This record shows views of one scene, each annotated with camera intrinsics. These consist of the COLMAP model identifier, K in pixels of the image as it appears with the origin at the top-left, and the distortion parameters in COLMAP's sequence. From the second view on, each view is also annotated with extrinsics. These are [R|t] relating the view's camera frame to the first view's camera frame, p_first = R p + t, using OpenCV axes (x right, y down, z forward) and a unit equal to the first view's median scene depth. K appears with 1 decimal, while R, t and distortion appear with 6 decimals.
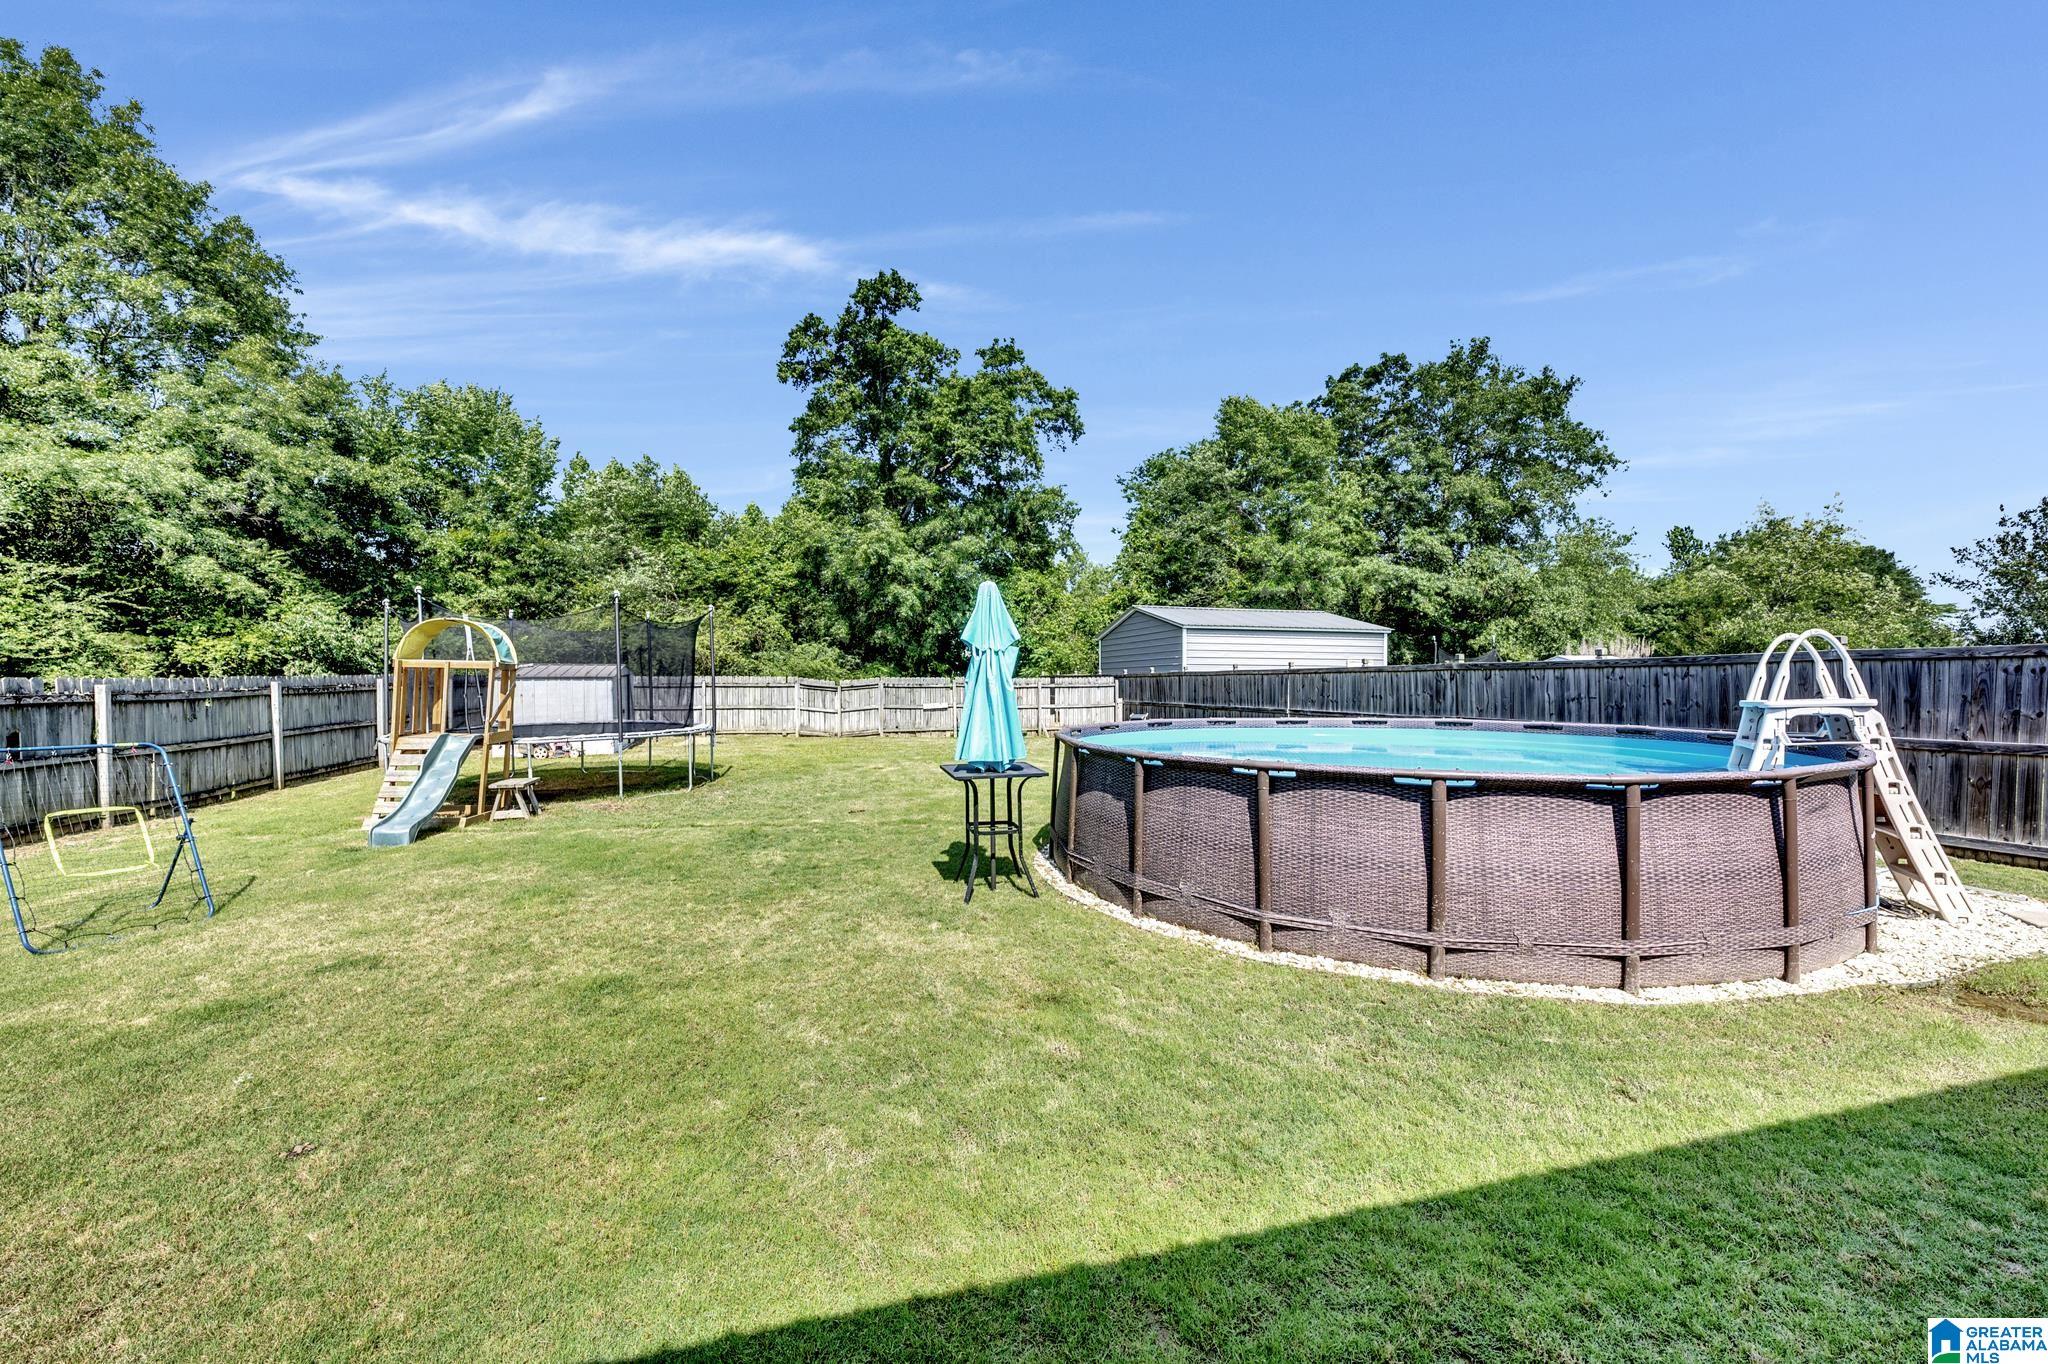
lens RADIAL K [[816.2, 0, 1008.4], [0, 816.2, 690.9], [0, 0, 1]] dist [-0.001124, -0.000438]
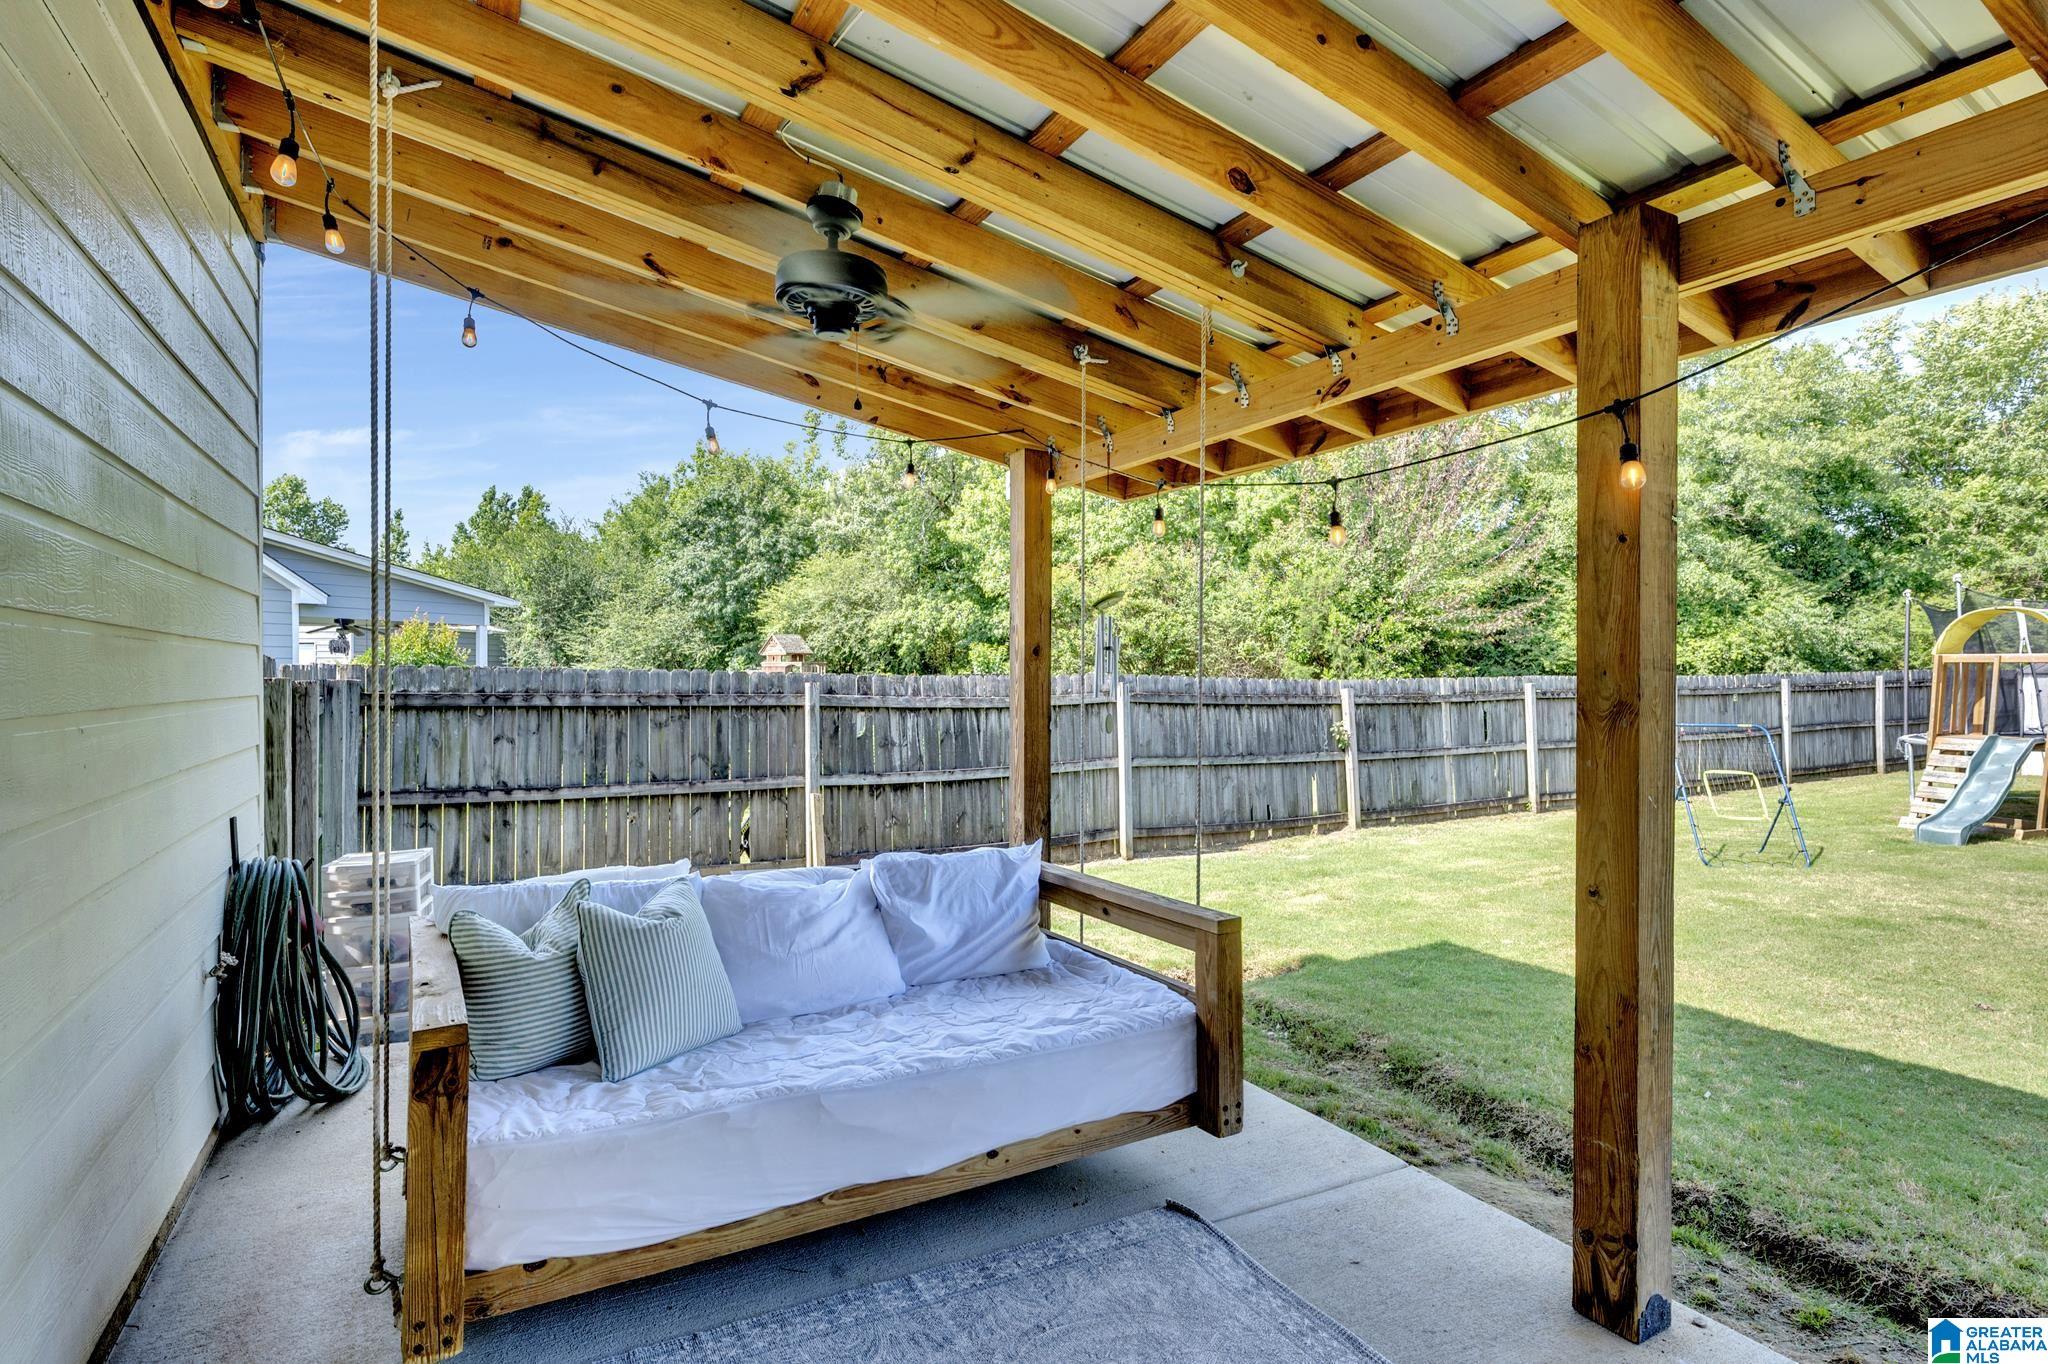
lens RADIAL K [[999.2, 0, 1026.1], [0, 999.2, 695.6], [0, 0, 1]] dist [-0.001589, -0.000776]
pose [[0.243292, 0.010842, -0.969893, 0.058682], [-0.006323, 0.999934, 0.009592, 0.002400], [0.969933, 0.003799, 0.243344, -0.152057]]
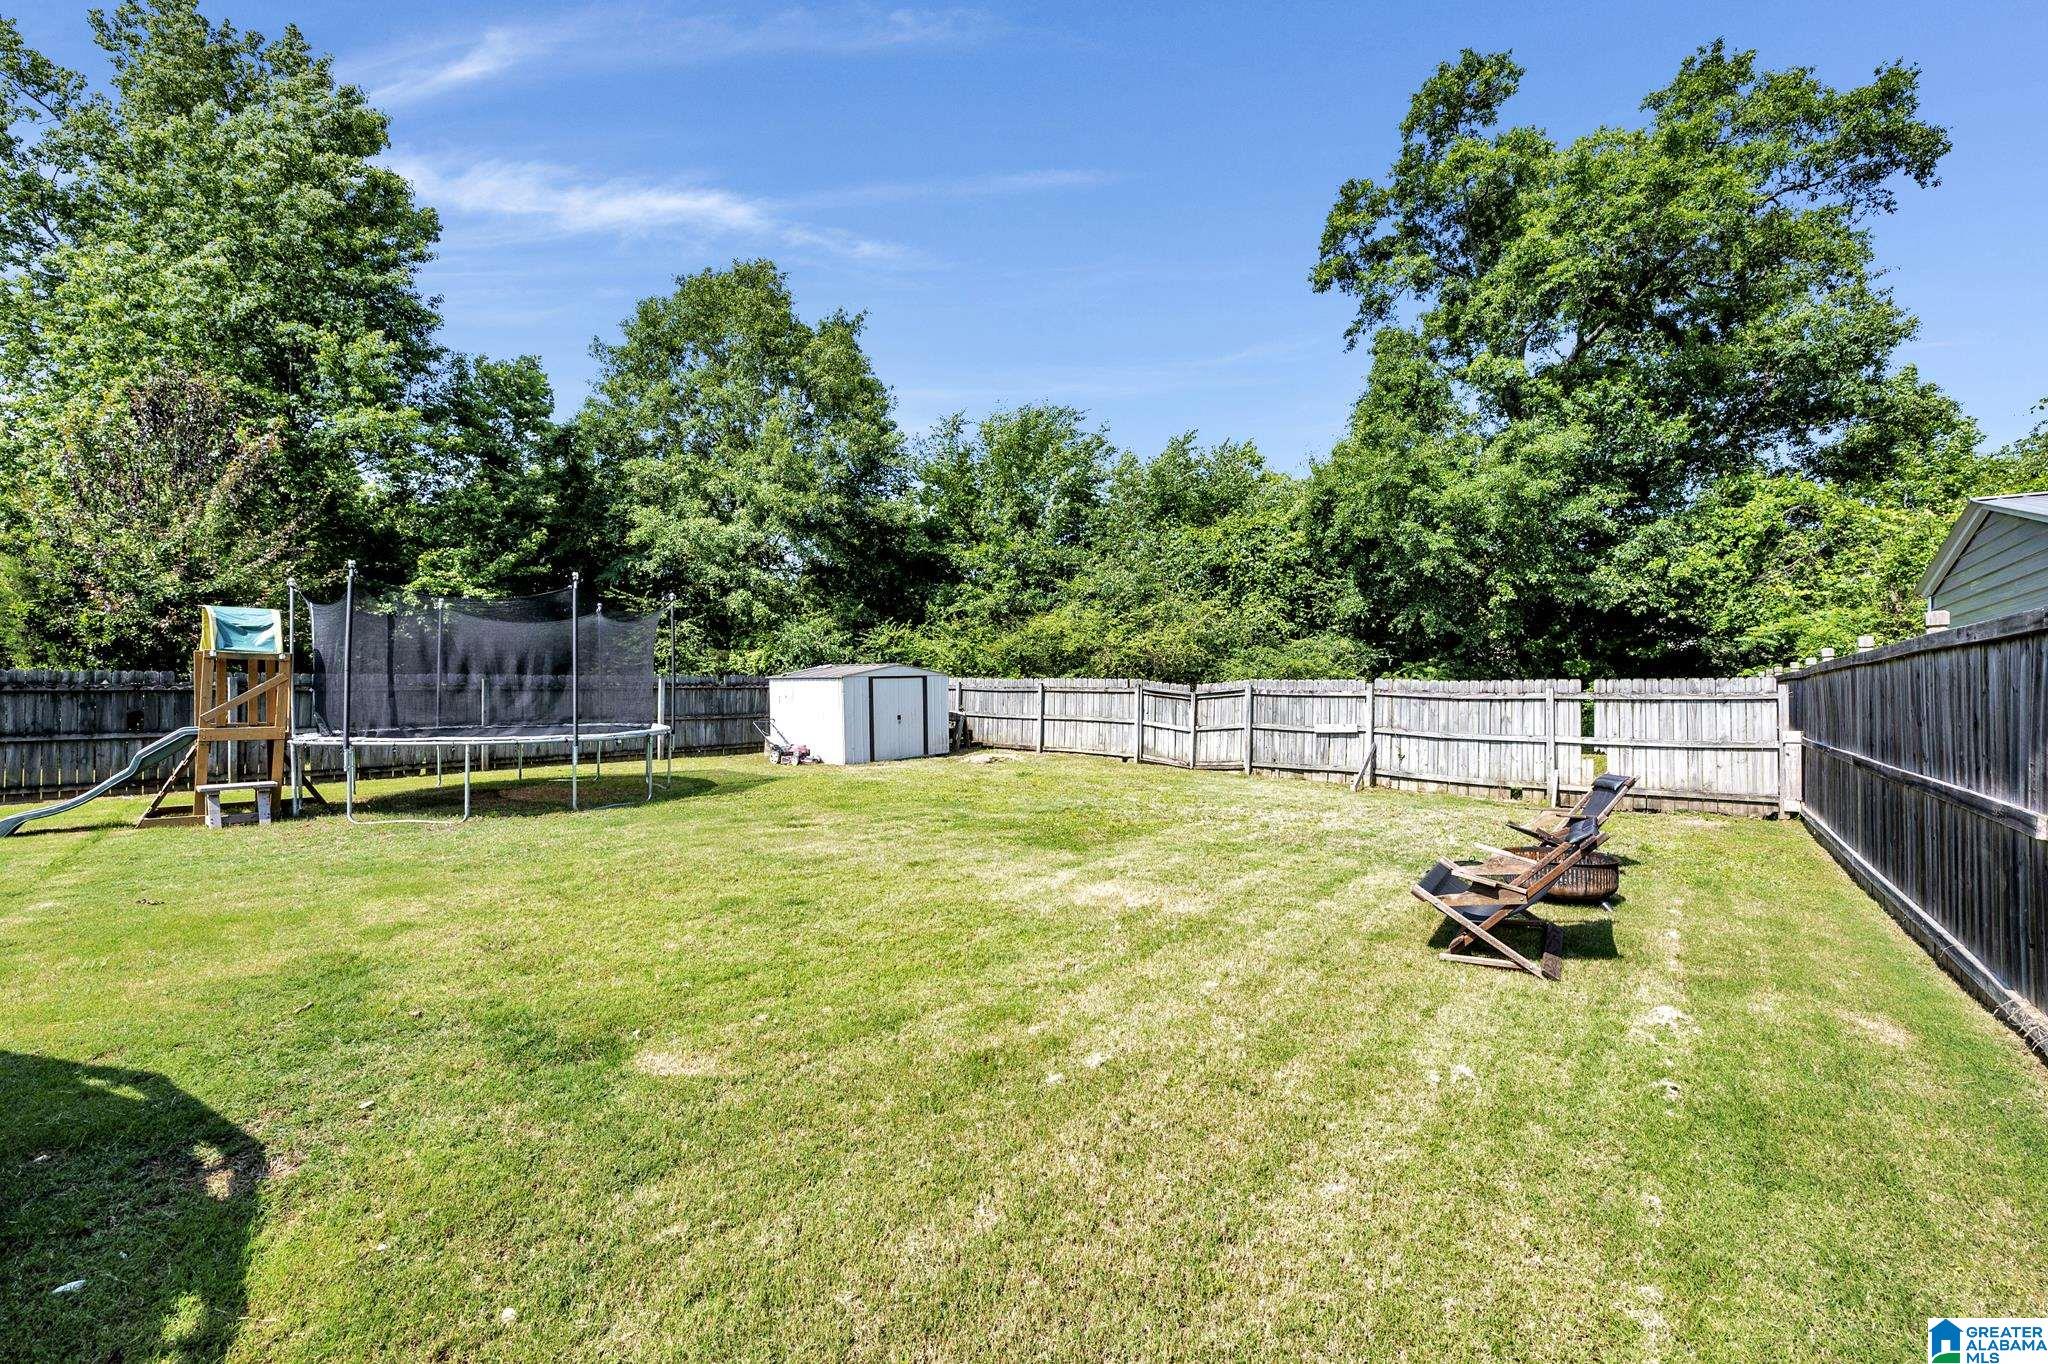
lens RADIAL K [[816.2, 0, 1008.4], [0, 816.2, 690.9], [0, 0, 1]] dist [-0.001124, -0.000438]
pose [[0.575390, 0.007088, -0.817849, 0.921777], [-0.019035, 0.999808, -0.004728, -0.004939], [0.817658, 0.018288, 0.575414, 1.755939]]
